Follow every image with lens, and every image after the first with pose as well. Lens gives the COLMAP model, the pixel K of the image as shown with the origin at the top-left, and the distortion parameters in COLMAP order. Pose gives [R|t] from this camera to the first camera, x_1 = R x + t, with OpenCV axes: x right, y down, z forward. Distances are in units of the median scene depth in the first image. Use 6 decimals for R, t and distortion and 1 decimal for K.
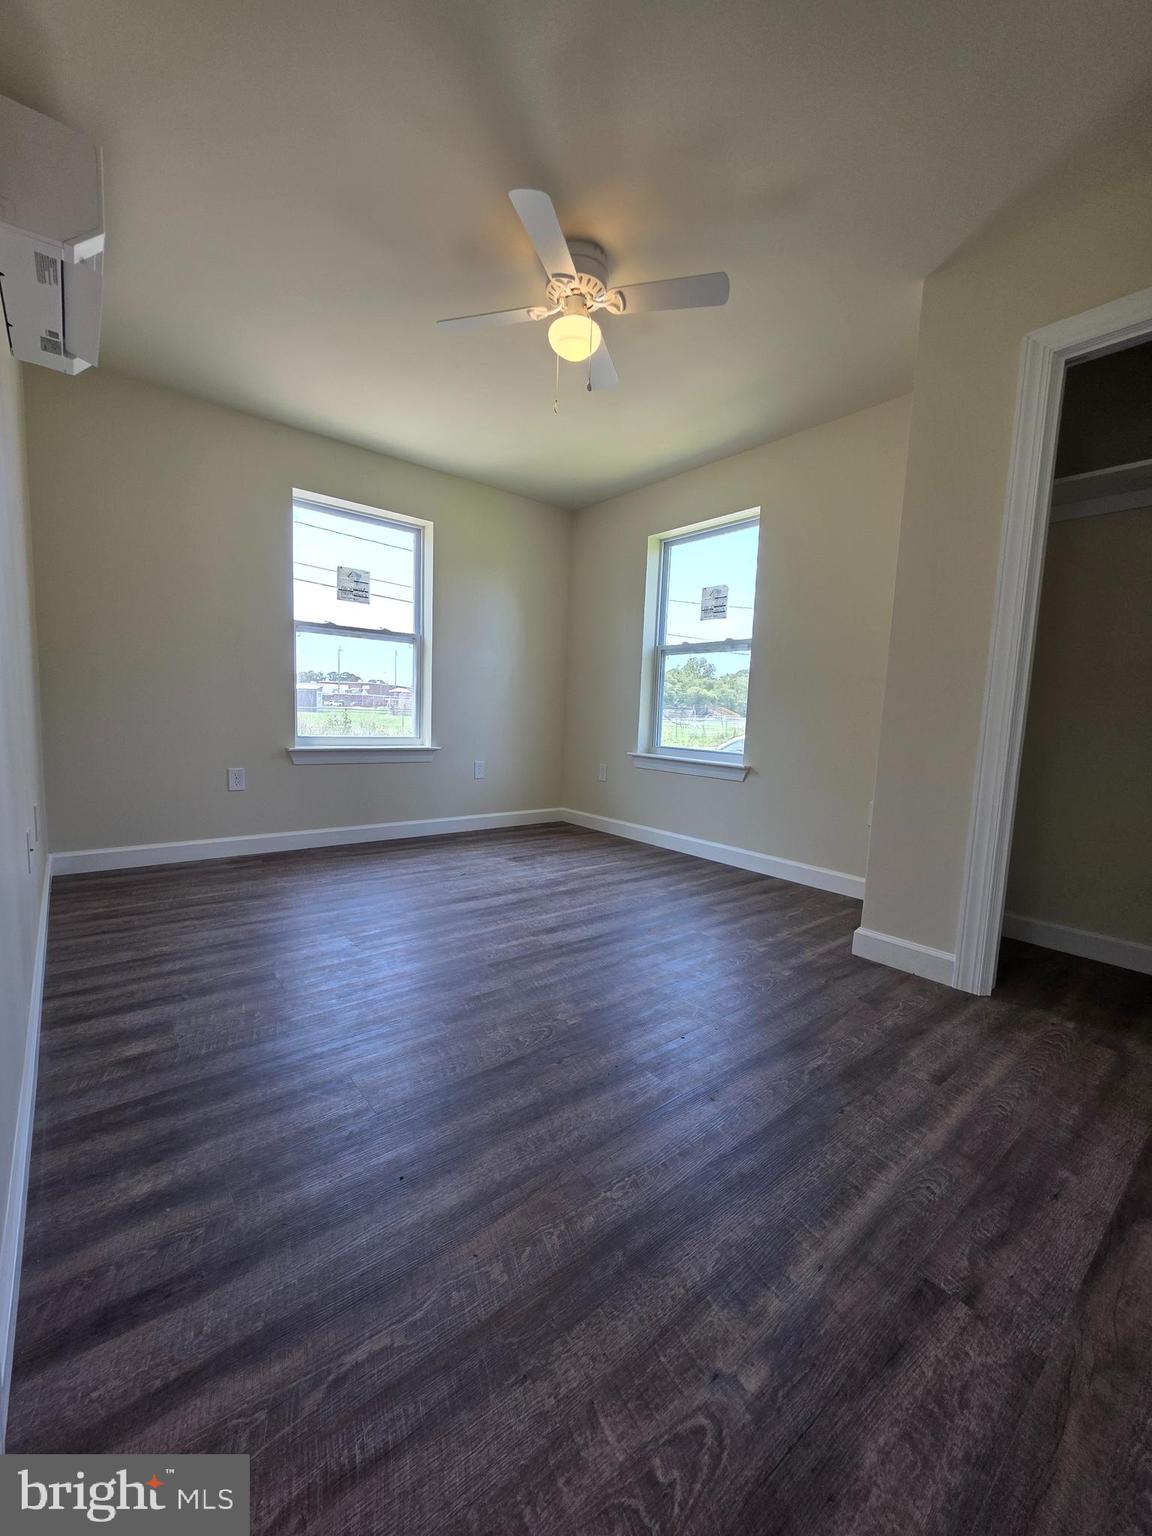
lens RADIAL K [[615.0, 0, 571.6], [0, 615.0, 770.7], [0, 0, 1]] dist [0.000096, 0.000069]
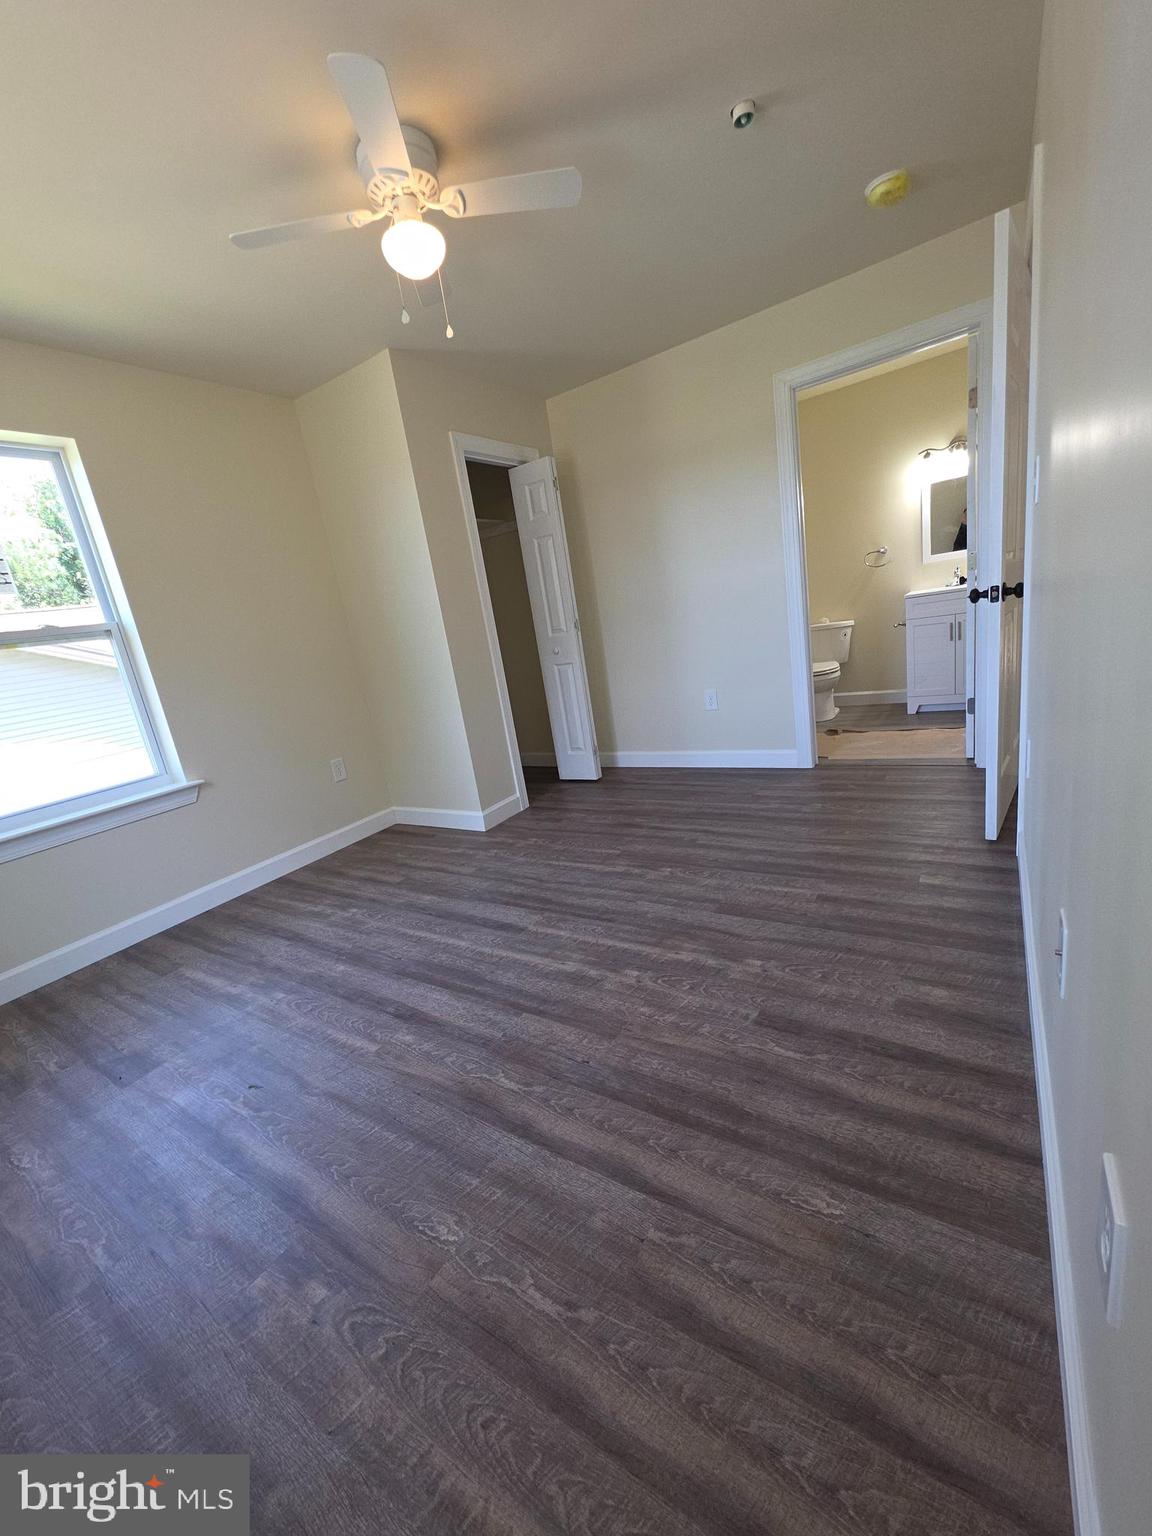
lens RADIAL K [[615.0, 0, 571.6], [0, 615.0, 770.7], [0, 0, 1]] dist [0.000096, 0.000069]
pose [[-0.303432, -0.221632, 0.926719, -0.824880], [0.237669, 0.924229, 0.298855, -0.195672], [-0.922736, 0.310935, -0.227765, 0.998795]]
